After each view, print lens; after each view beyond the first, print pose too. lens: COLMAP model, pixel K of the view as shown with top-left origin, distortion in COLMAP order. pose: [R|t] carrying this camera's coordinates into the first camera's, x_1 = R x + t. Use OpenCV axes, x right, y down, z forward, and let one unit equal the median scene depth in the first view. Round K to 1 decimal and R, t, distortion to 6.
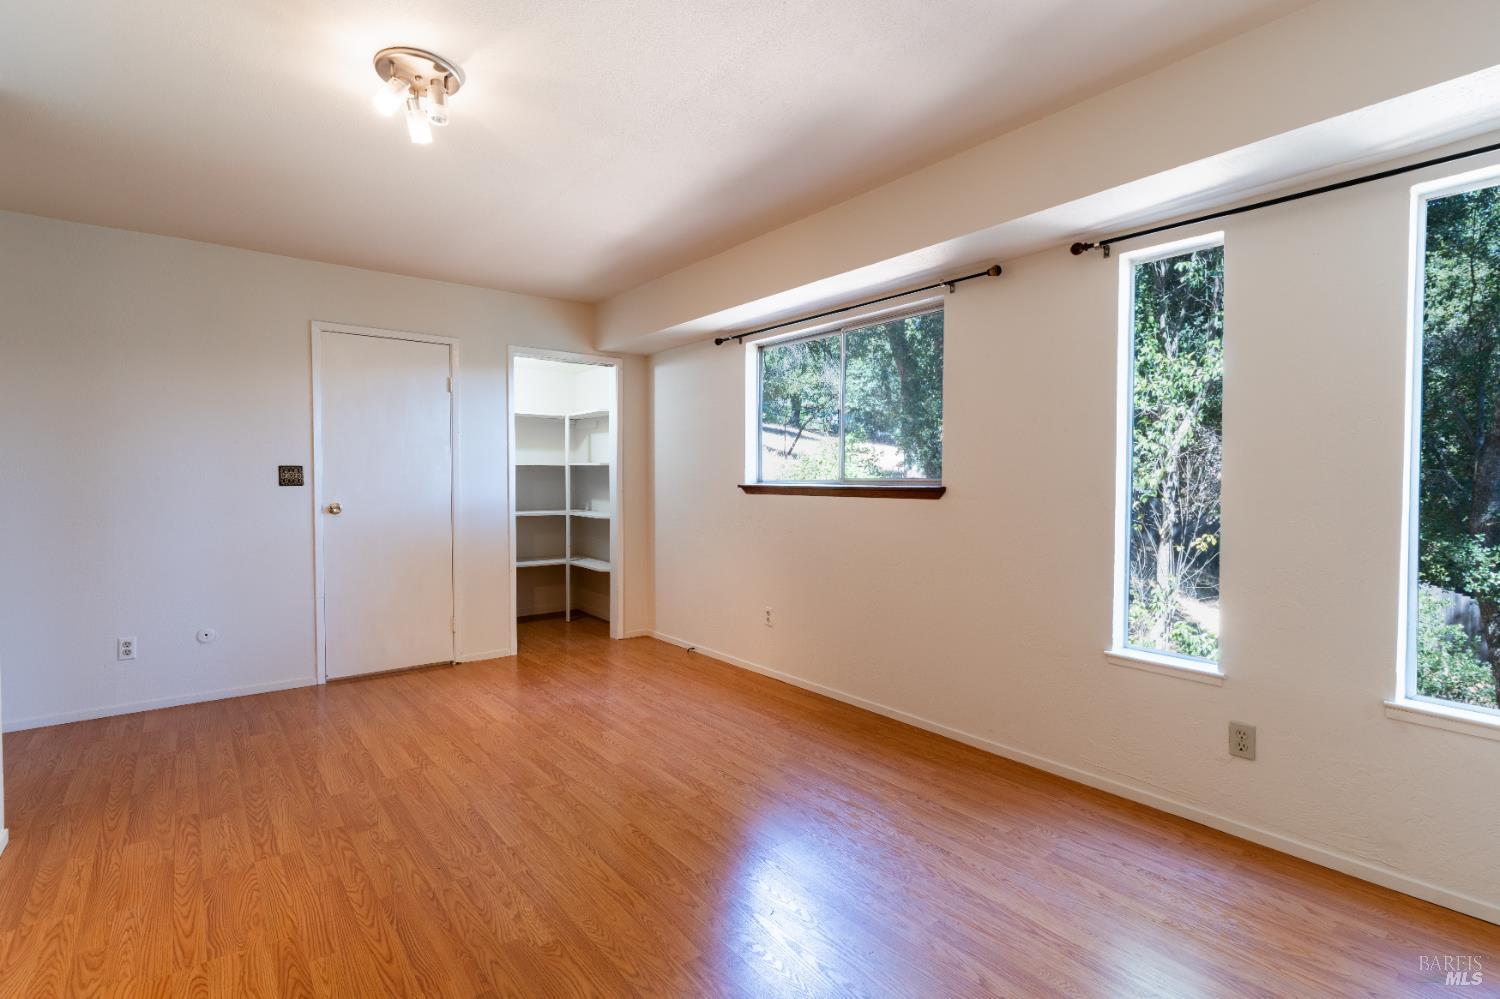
lens RADIAL K [[707.8, 0, 746.3], [0, 707.8, 495.8], [0, 0, 1]] dist [0.000679, 0.000329]
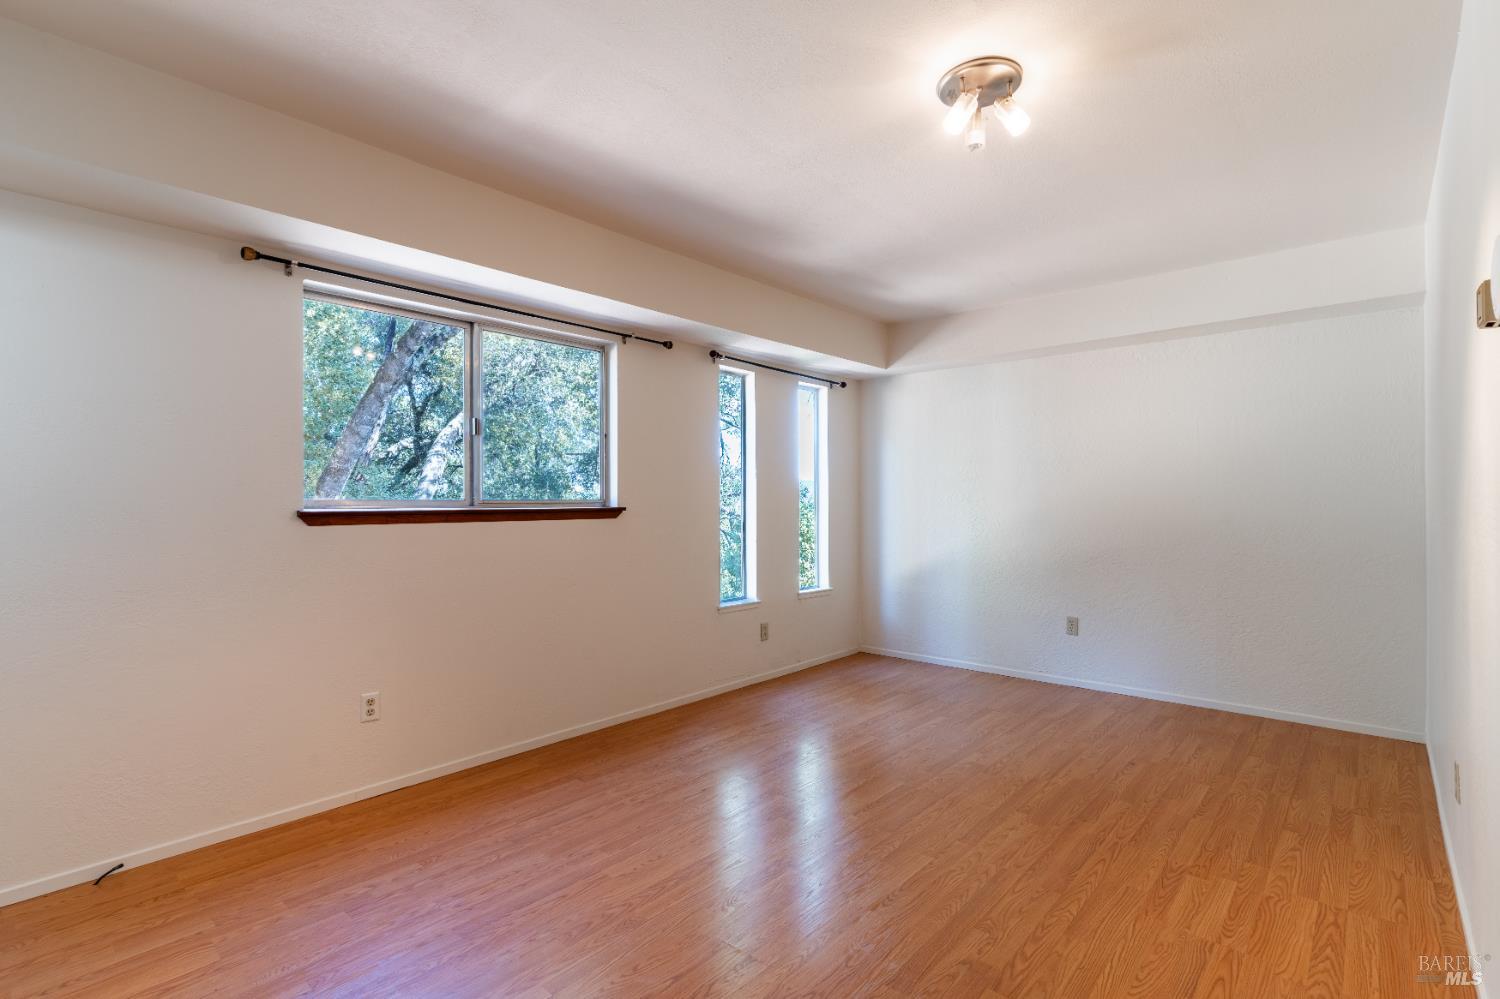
lens RADIAL K [[707.8, 0, 752.9], [0, 707.8, 496.3], [0, 0, 1]] dist [0.000679, 0.000329]
pose [[-0.175522, 0.005236, 0.984462, -1.009429], [0.026122, 0.999659, -0.000660, -0.027437], [-0.984129, 0.025601, -0.175599, 1.104631]]
